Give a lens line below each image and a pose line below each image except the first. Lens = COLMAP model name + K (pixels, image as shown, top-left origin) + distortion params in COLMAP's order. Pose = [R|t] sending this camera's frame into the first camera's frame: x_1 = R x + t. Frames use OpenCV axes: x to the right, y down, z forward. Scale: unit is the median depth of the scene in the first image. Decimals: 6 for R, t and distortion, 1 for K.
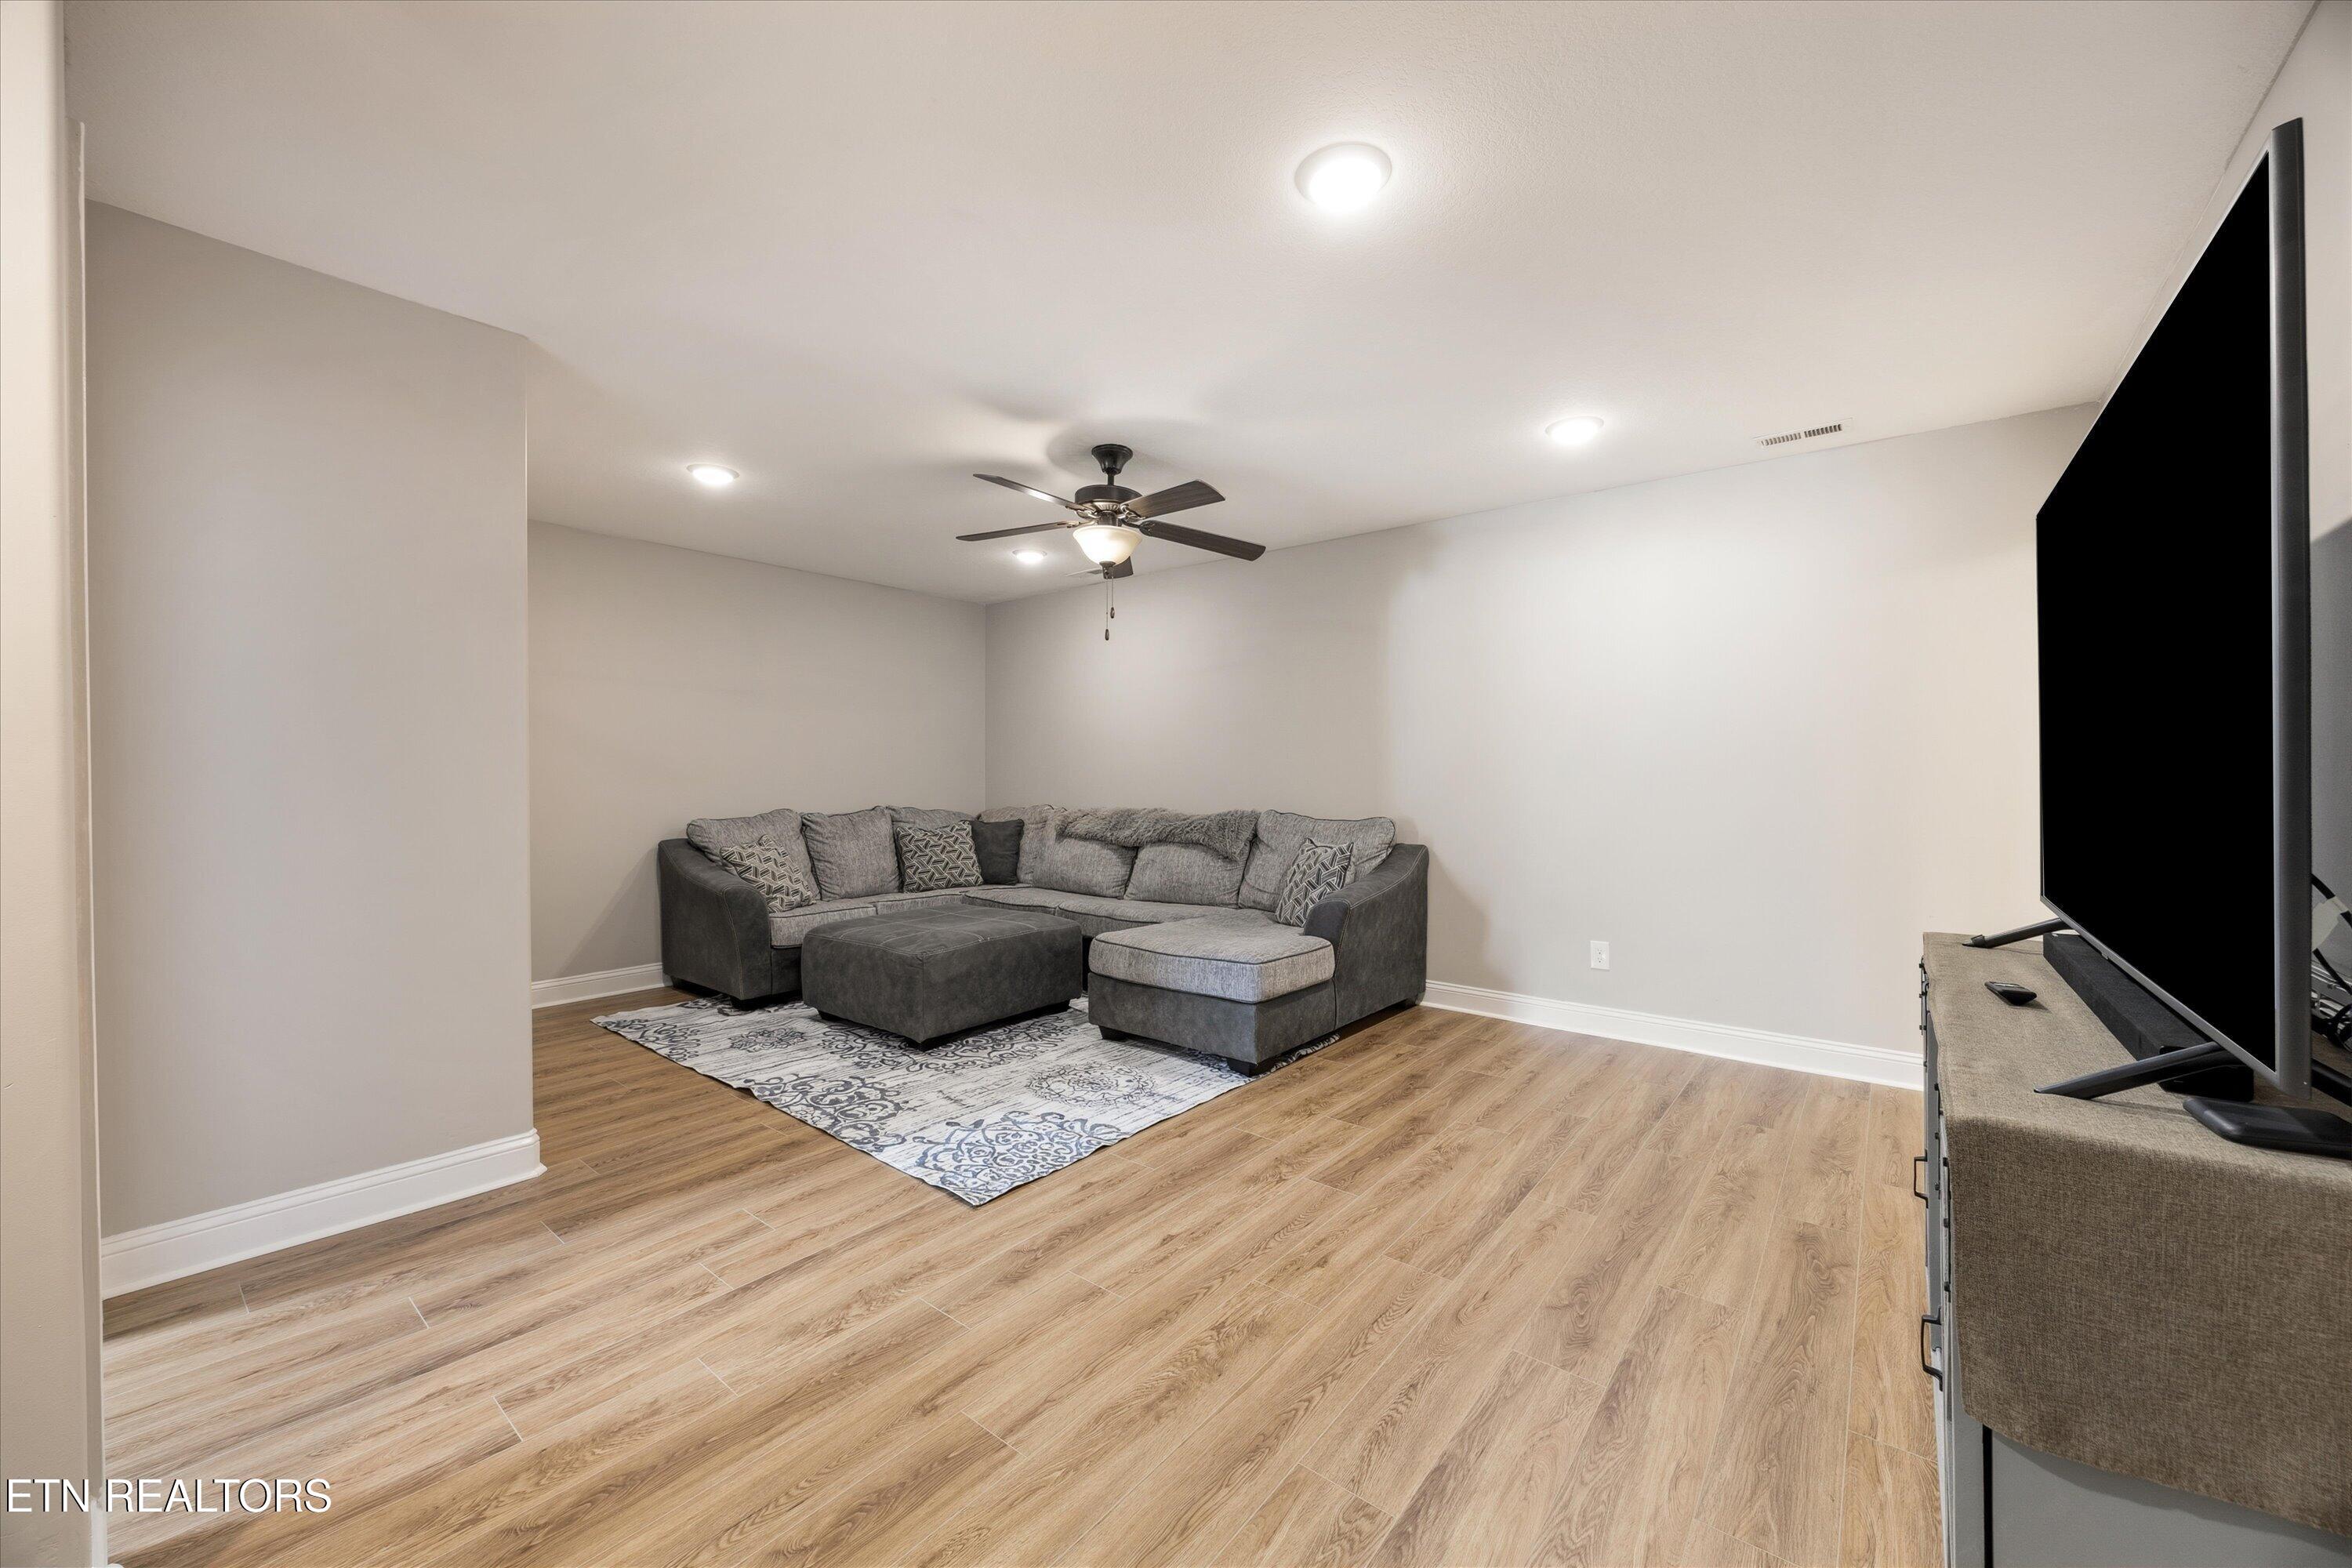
lens RADIAL K [[889.1, 0, 1179.9], [0, 889.1, 786.3], [0, 0, 1]] dist [0.000870, 0.000034]
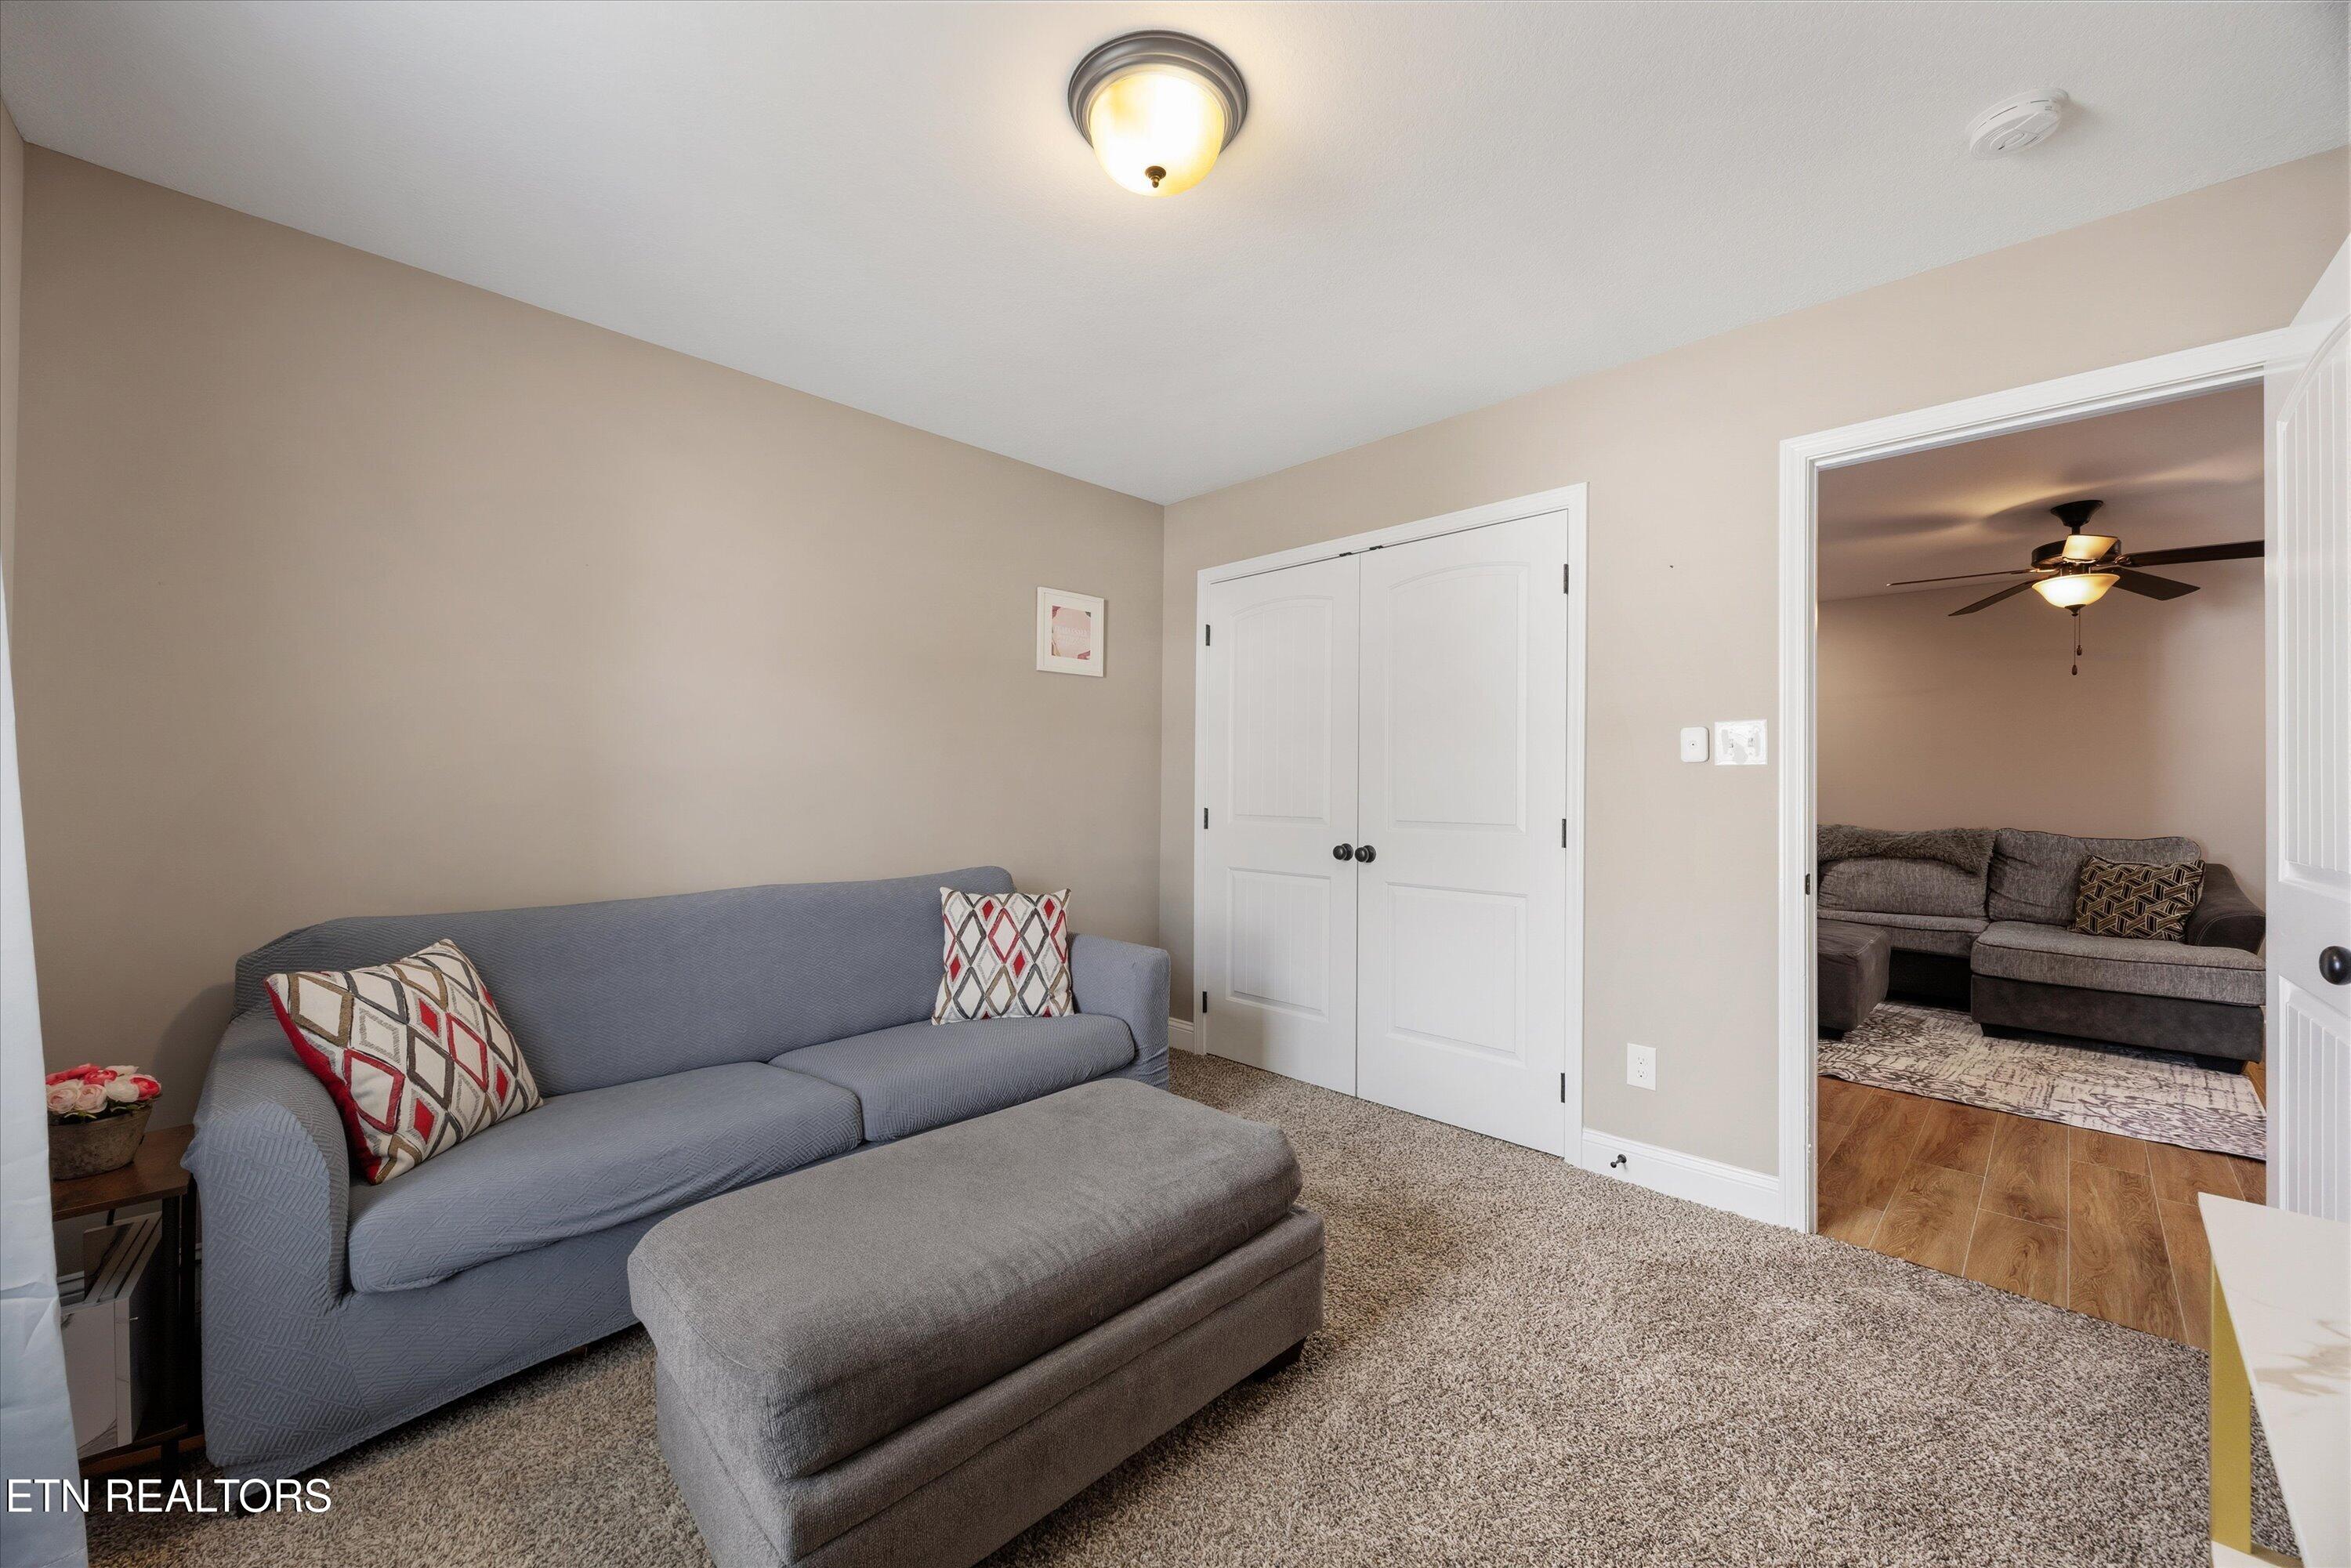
lens RADIAL K [[888.7, 0, 1179.3], [0, 888.7, 786.3], [0, 0, 1]] dist [0.000870, 0.000034]
pose [[0.994094, 0.009068, -0.108140, -1.277819], [-0.010331, 0.999885, -0.011132, -0.001609], [0.108027, 0.012184, 0.994073, -0.268175]]
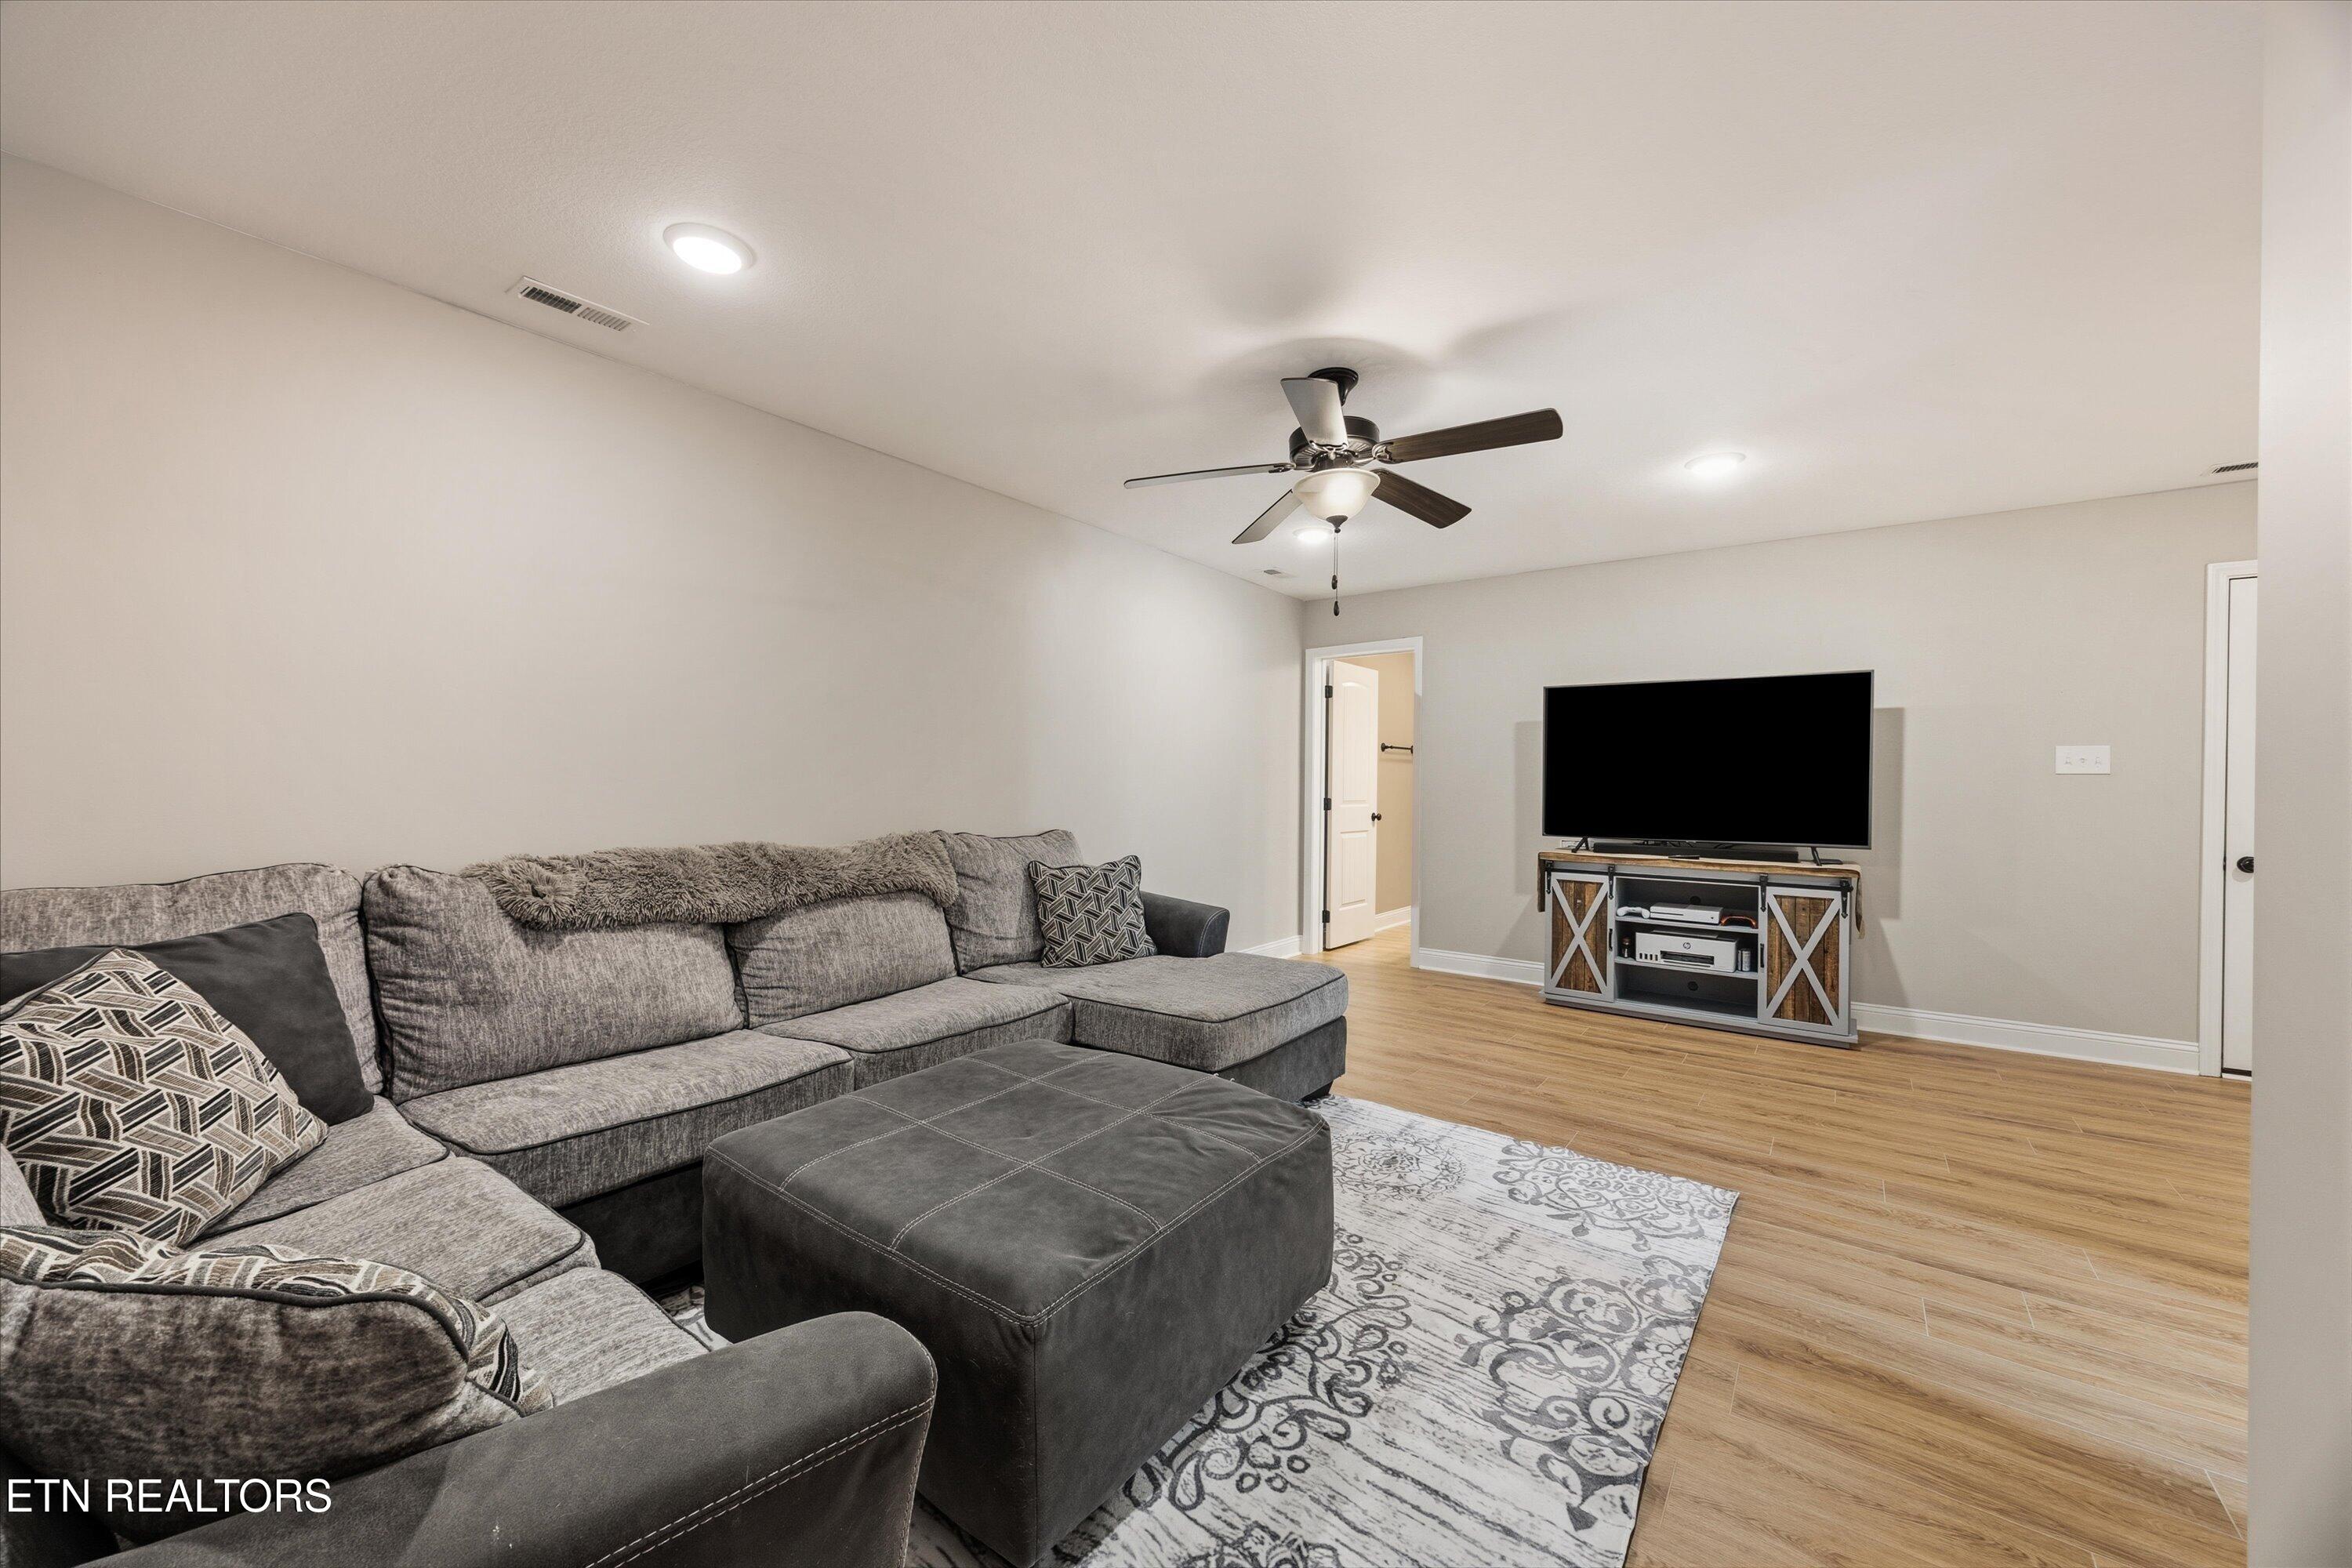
lens RADIAL K [[889.1, 0, 1179.9], [0, 889.1, 786.3], [0, 0, 1]] dist [0.000870, 0.000034]
pose [[-0.035415, -0.001989, 0.999371, -1.034980], [0.002443, 0.999995, 0.002077, -0.016487], [-0.999370, 0.002515, -0.035410, 1.389827]]
